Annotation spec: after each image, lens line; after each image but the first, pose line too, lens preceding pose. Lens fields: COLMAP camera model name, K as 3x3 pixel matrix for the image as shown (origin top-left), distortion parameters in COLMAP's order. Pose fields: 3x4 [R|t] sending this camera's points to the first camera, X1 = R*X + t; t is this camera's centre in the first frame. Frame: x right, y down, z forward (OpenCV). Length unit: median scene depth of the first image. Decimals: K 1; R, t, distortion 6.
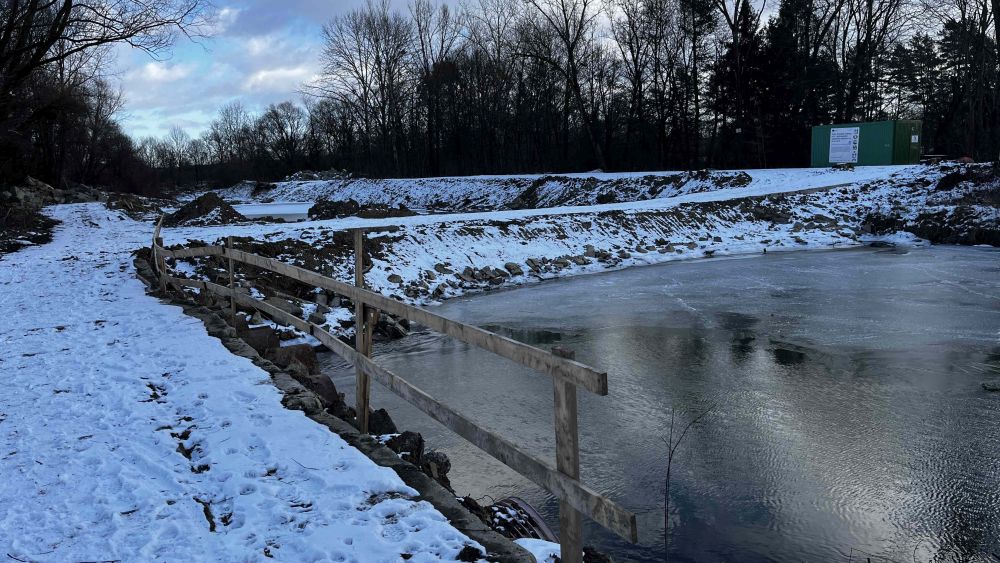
lens RADIAL K [[771.6, 0, 501.8], [0, 771.6, 281.5], [0, 0, 1]] dist [-0.000729, -0.008023]
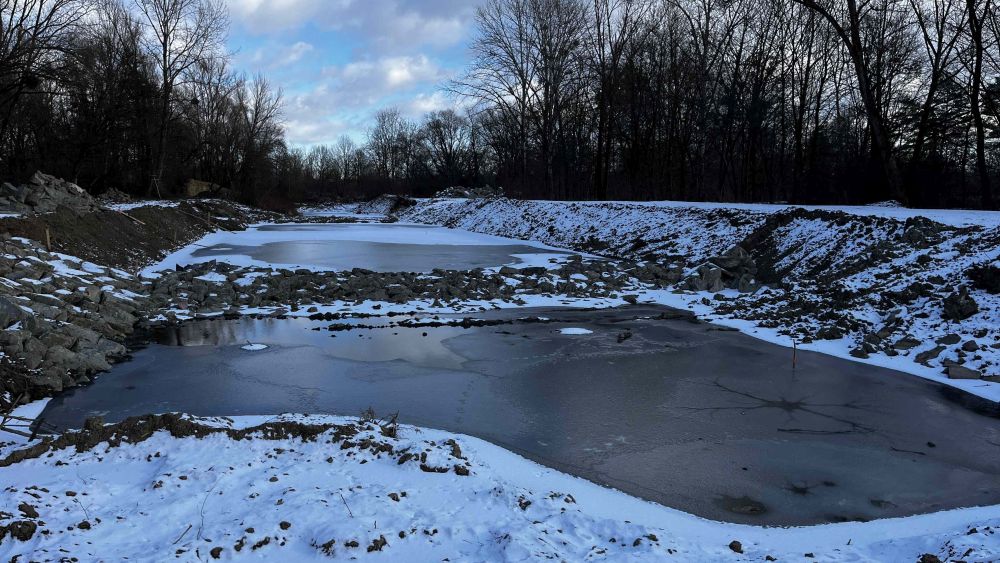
lens RADIAL K [[771.6, 0, 499.2], [0, 771.6, 284.2], [0, 0, 1]] dist [-0.000729, -0.008023]
pose [[0.971338, 0.073633, -0.226012, -0.010384], [-0.079530, 0.996686, -0.017084, -0.043584], [0.224005, 0.034569, 0.973975, 0.322728]]
